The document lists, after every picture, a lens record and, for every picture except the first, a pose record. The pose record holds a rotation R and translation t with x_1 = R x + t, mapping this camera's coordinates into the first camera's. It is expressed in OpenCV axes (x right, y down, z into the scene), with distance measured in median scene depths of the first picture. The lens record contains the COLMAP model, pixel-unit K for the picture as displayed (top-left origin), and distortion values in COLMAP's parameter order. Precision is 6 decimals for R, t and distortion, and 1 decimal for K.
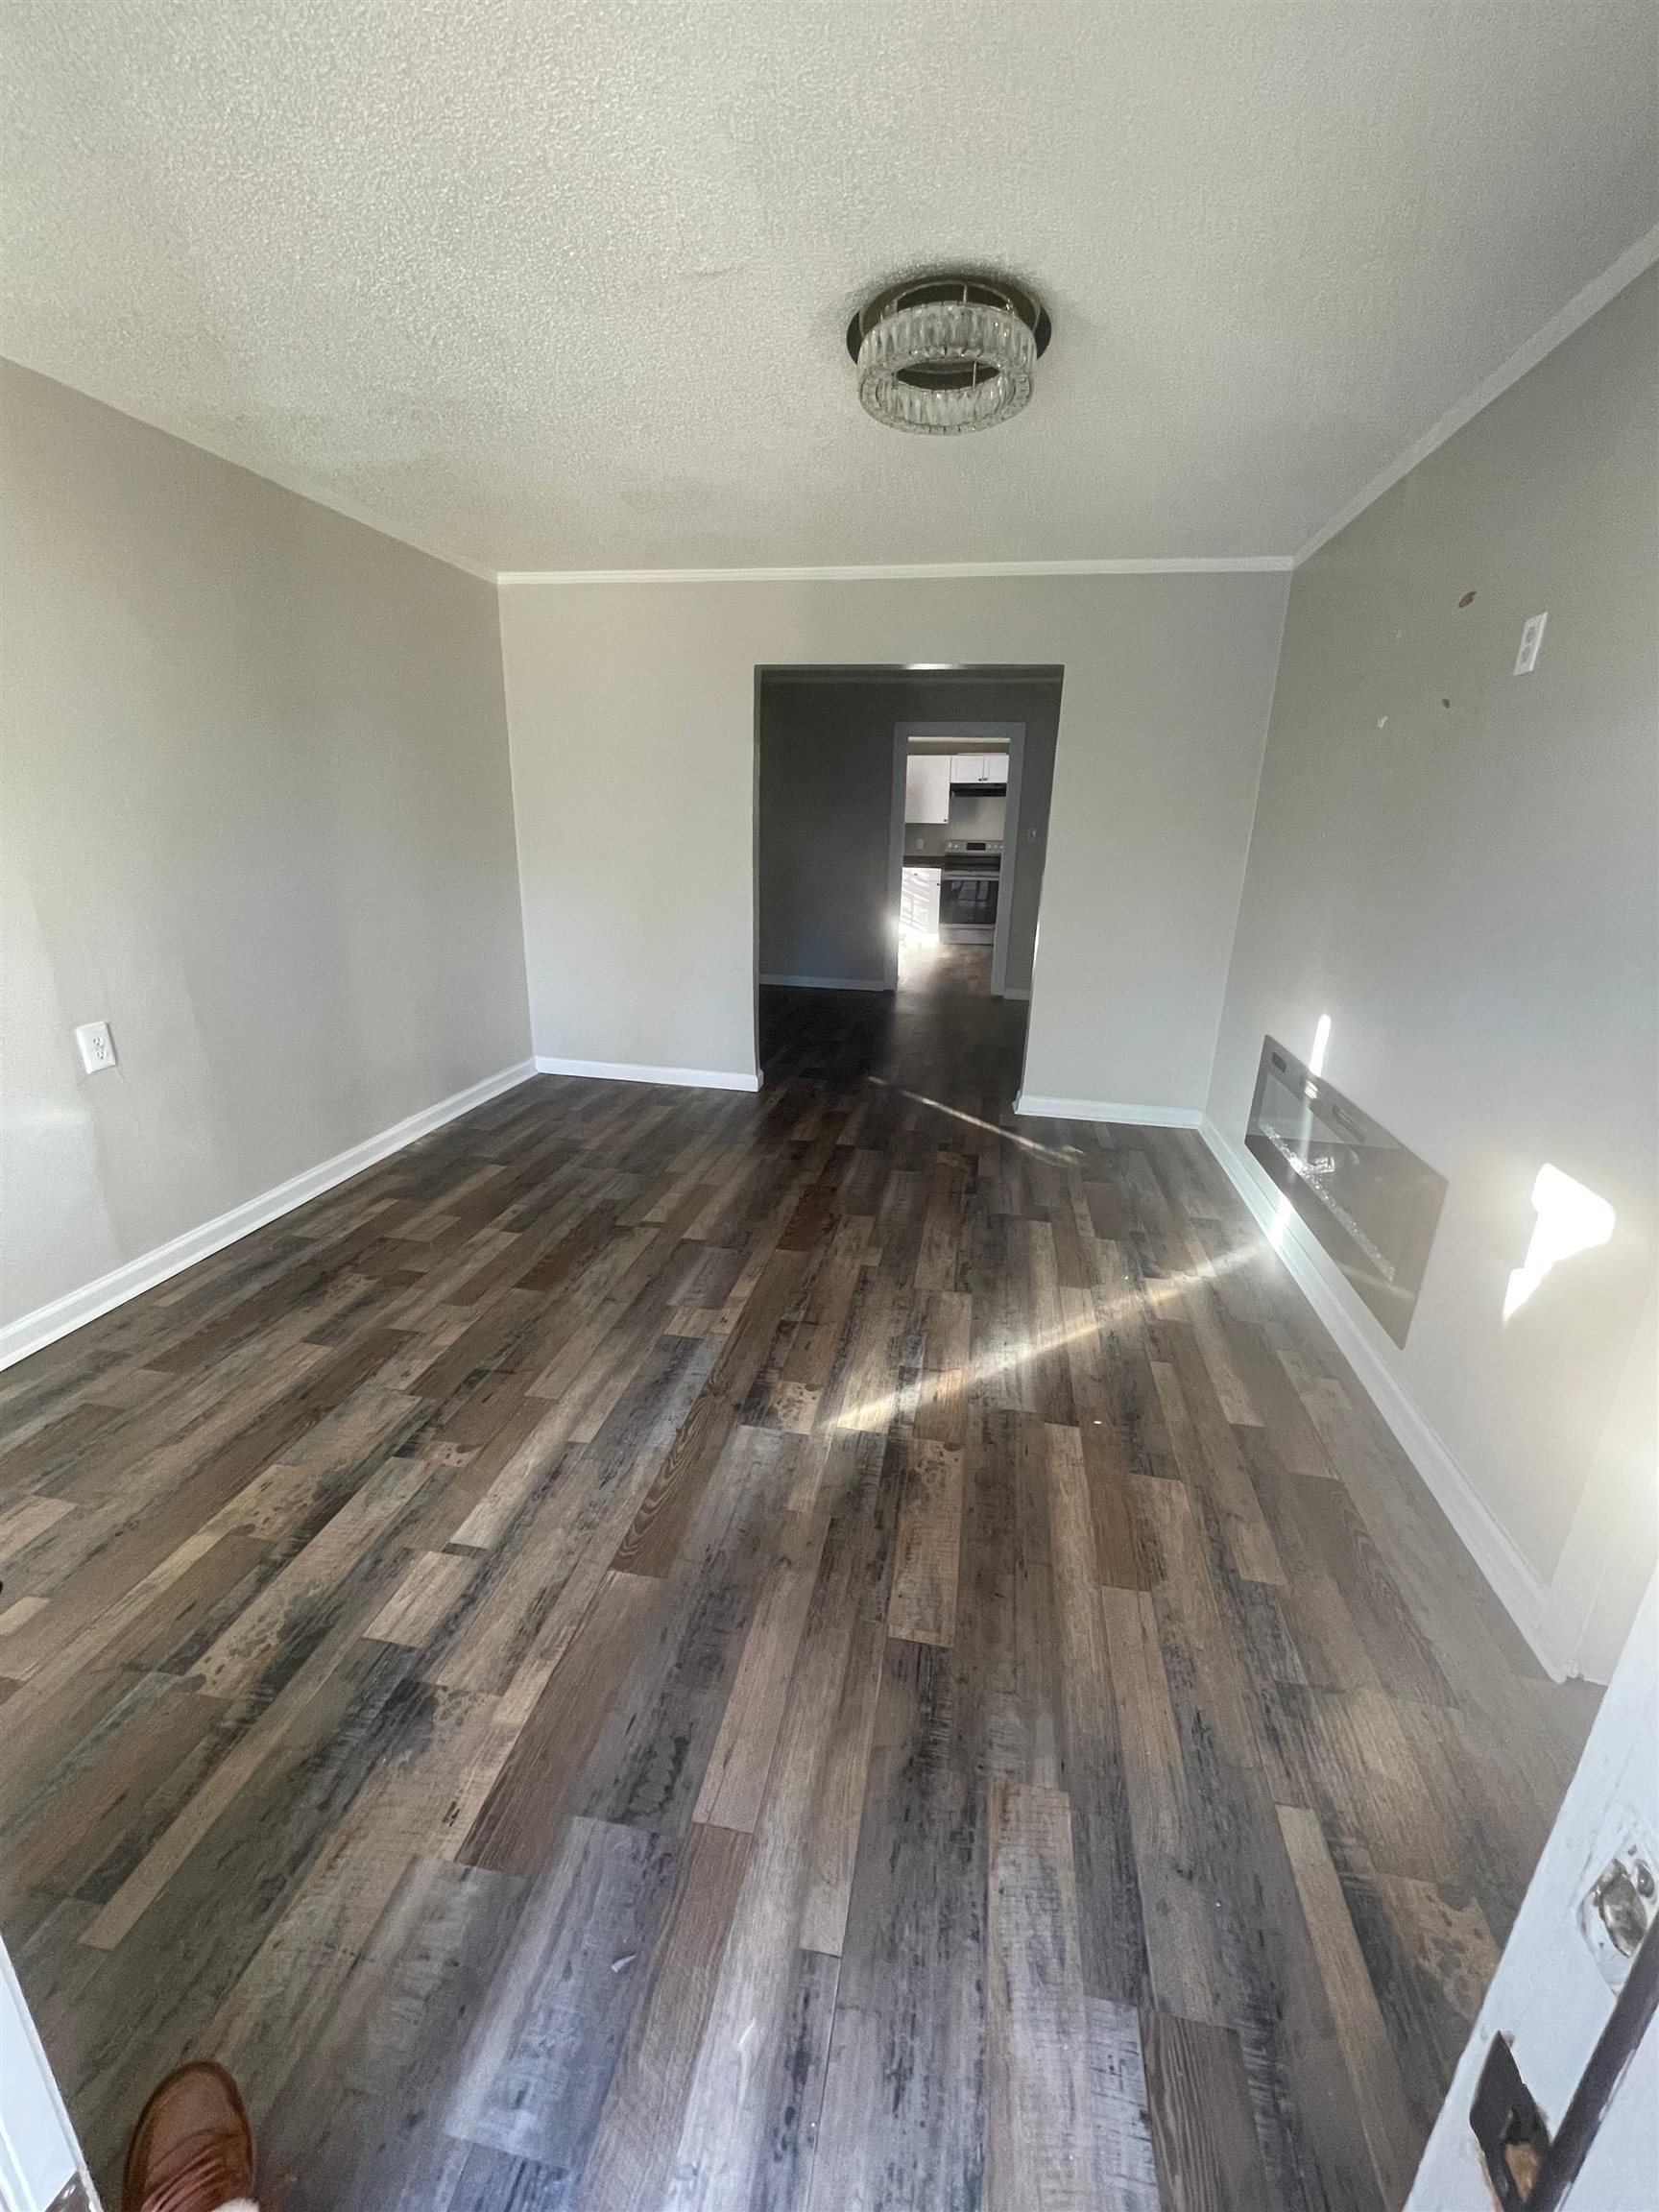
lens RADIAL K [[897.7, 0, 819.7], [0, 897.7, 1105.6], [0, 0, 1]] dist [0.005960, 0.000681]
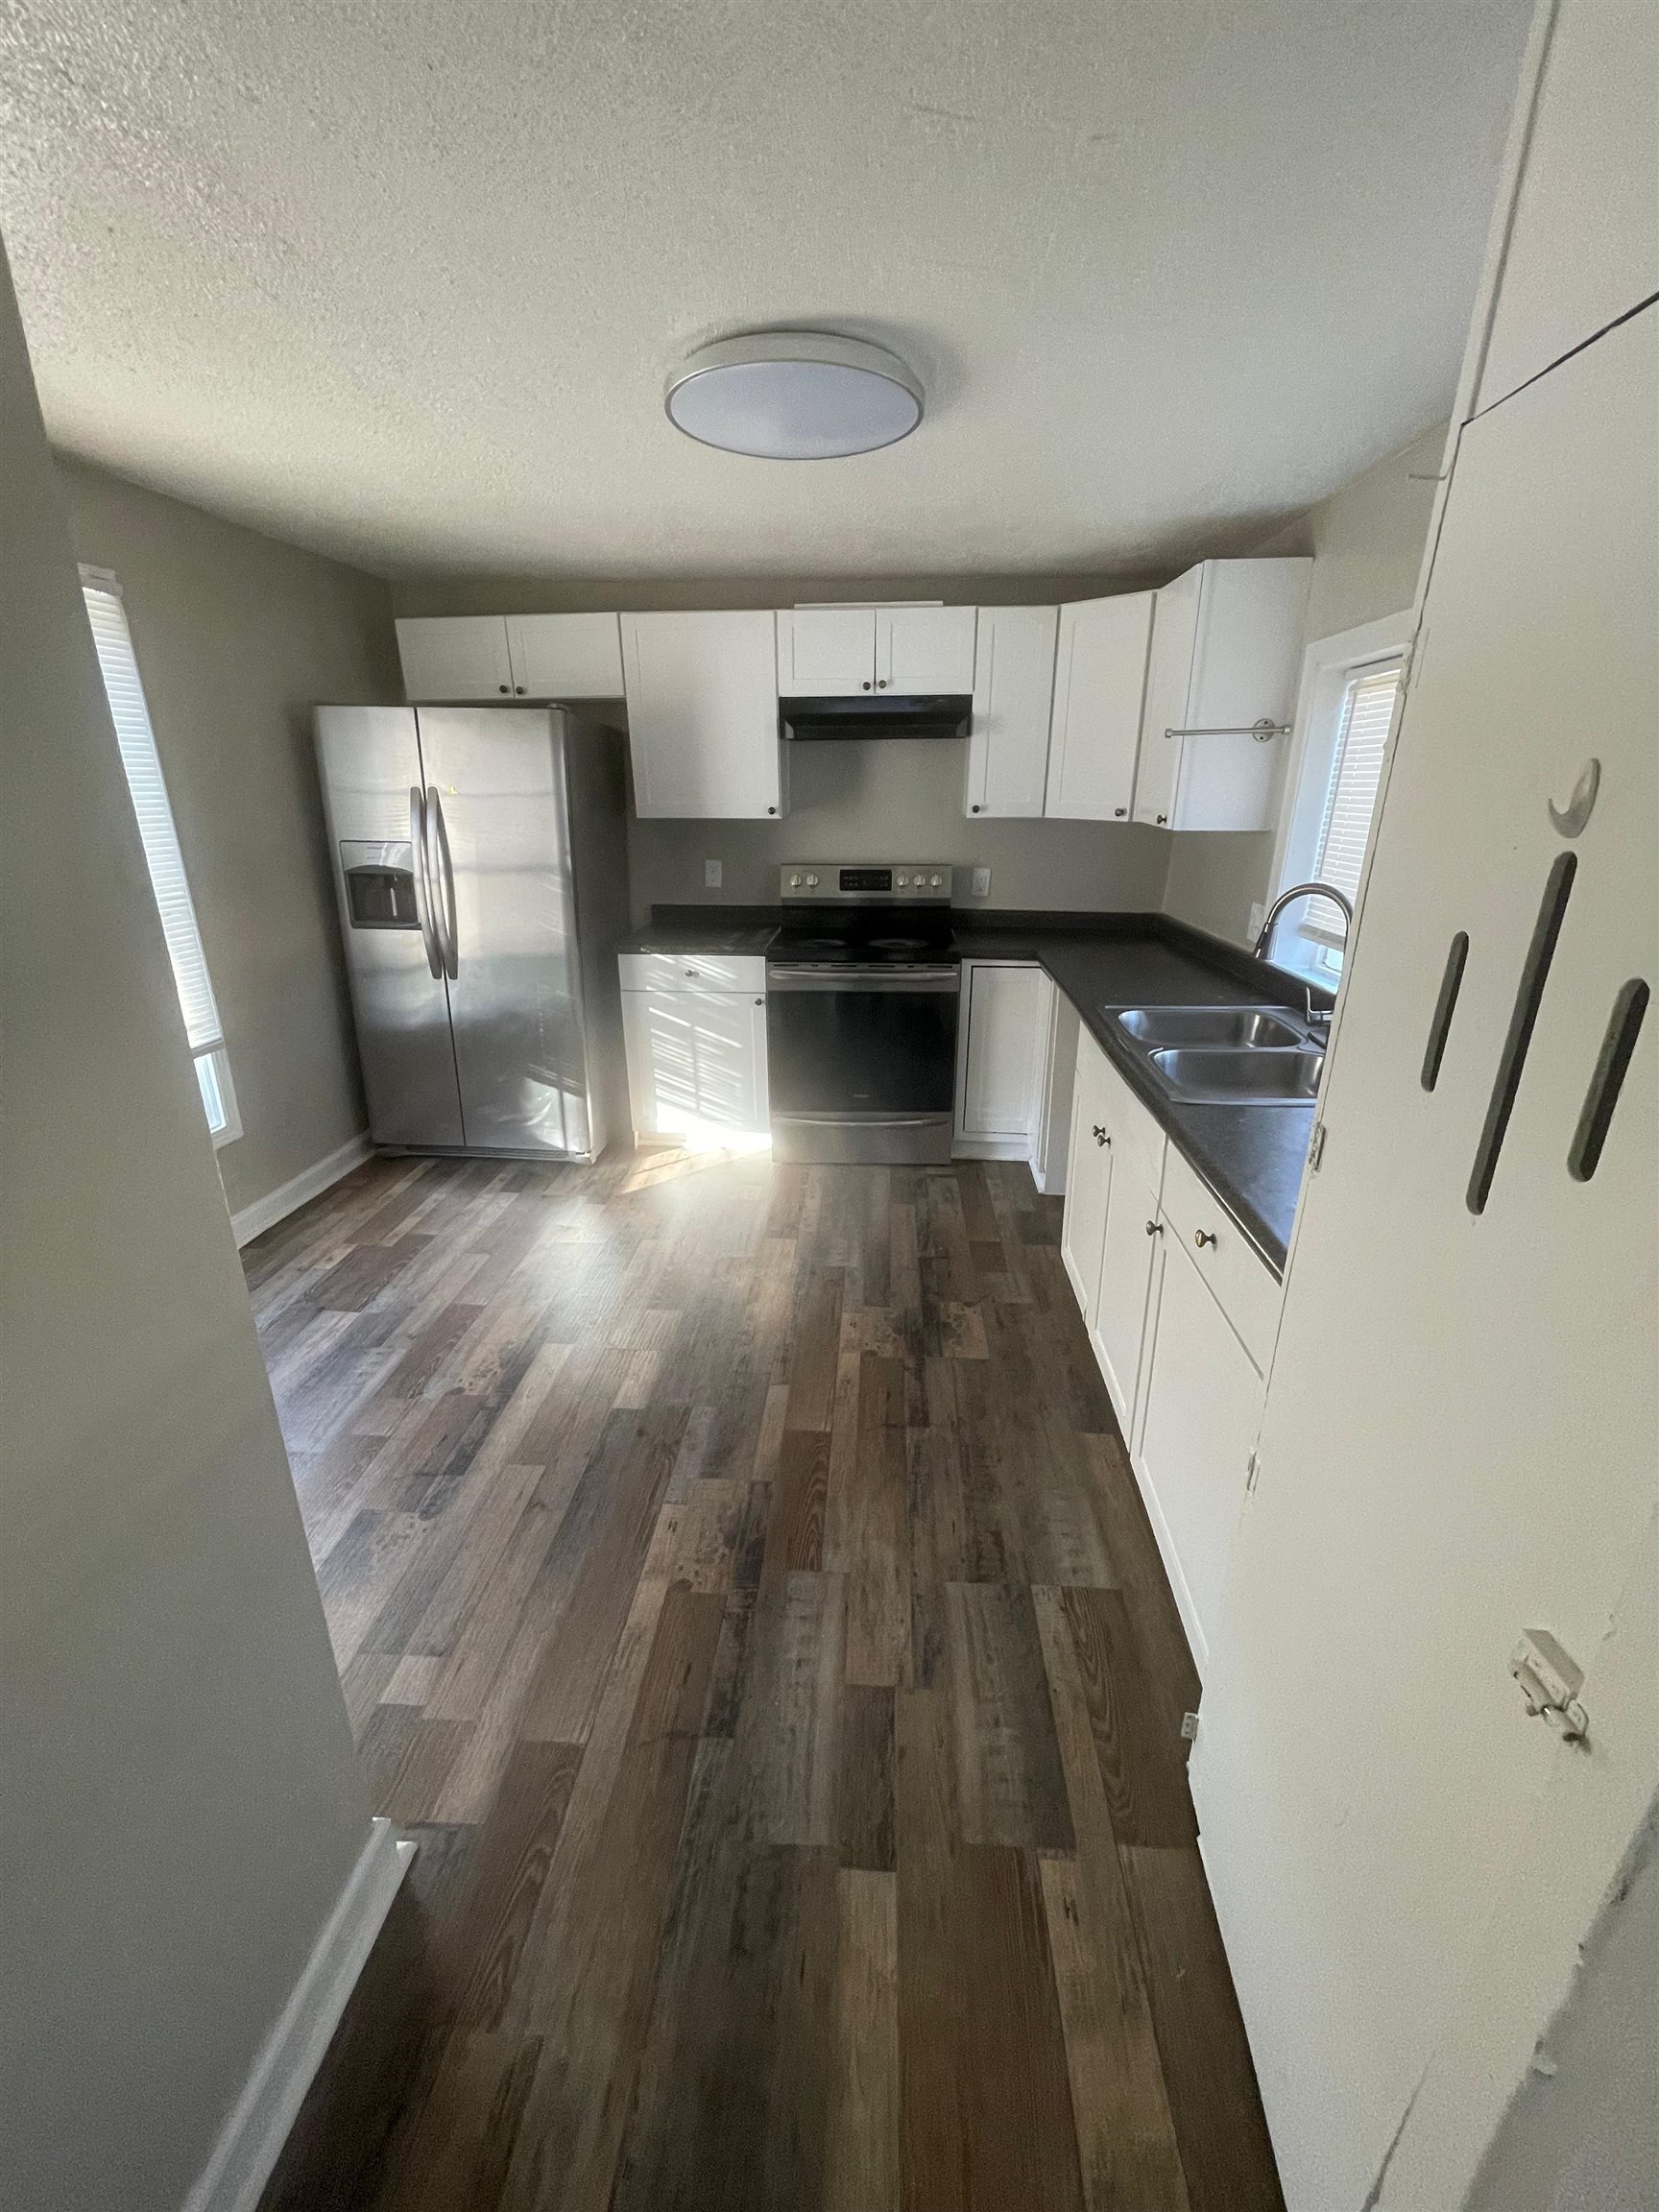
lens RADIAL K [[897.7, 0, 826.3], [0, 897.7, 1093.1], [0, 0, 1]] dist [0.005960, 0.000681]
pose [[0.995381, -0.046245, 0.084133, 0.126486], [0.044288, 0.998706, 0.024984, -0.217749], [-0.085179, -0.021142, 0.996141, 0.657425]]
